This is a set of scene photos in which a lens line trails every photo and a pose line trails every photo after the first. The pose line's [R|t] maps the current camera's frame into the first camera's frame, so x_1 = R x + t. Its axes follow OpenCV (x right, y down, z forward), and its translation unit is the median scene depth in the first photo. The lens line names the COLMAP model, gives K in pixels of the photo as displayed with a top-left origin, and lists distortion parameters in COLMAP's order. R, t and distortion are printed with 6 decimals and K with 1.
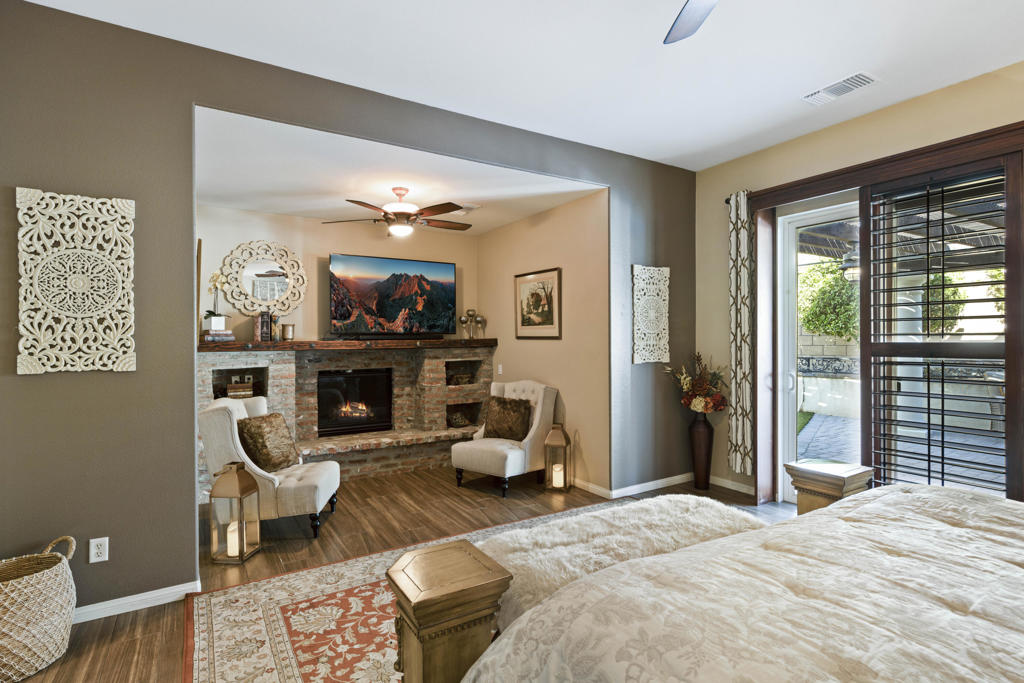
lens RADIAL K [[504.5, 0, 512.0], [0, 504.5, 341.5], [0, 0, 1]] dist [0.001420, -0.000927]
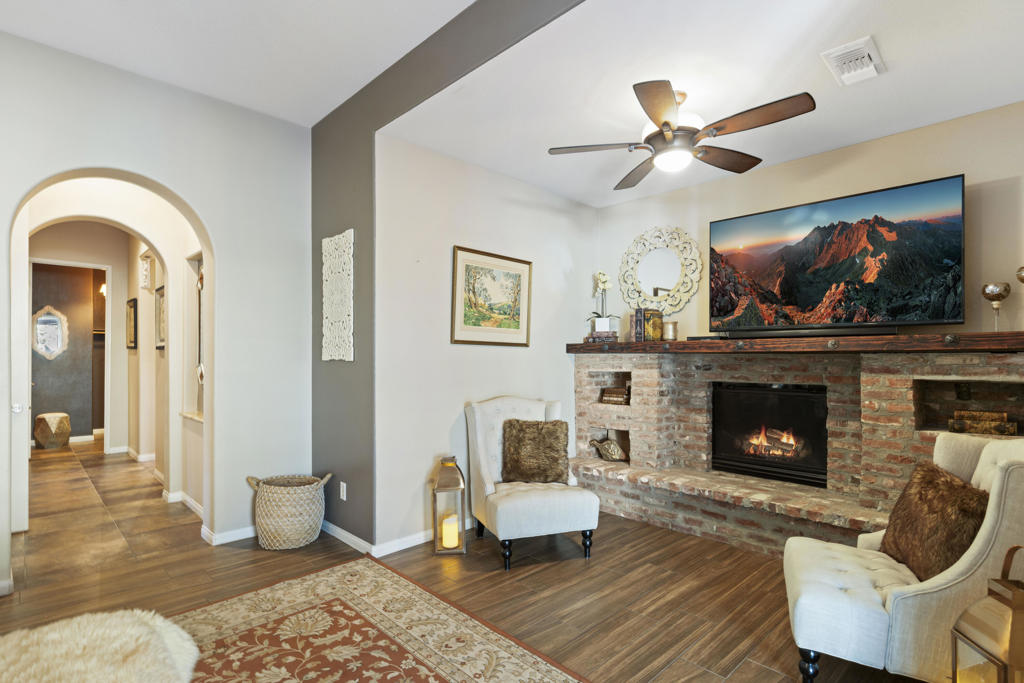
lens RADIAL K [[505.2, 0, 512.1], [0, 505.2, 360.3], [0, 0, 1]] dist [0.003903, 0.000039]
pose [[0.211090, 0.016972, -0.977319, 0.326993], [-0.004723, 0.999855, 0.016343, 0.017275], [0.977455, 0.001166, 0.211139, 0.616906]]
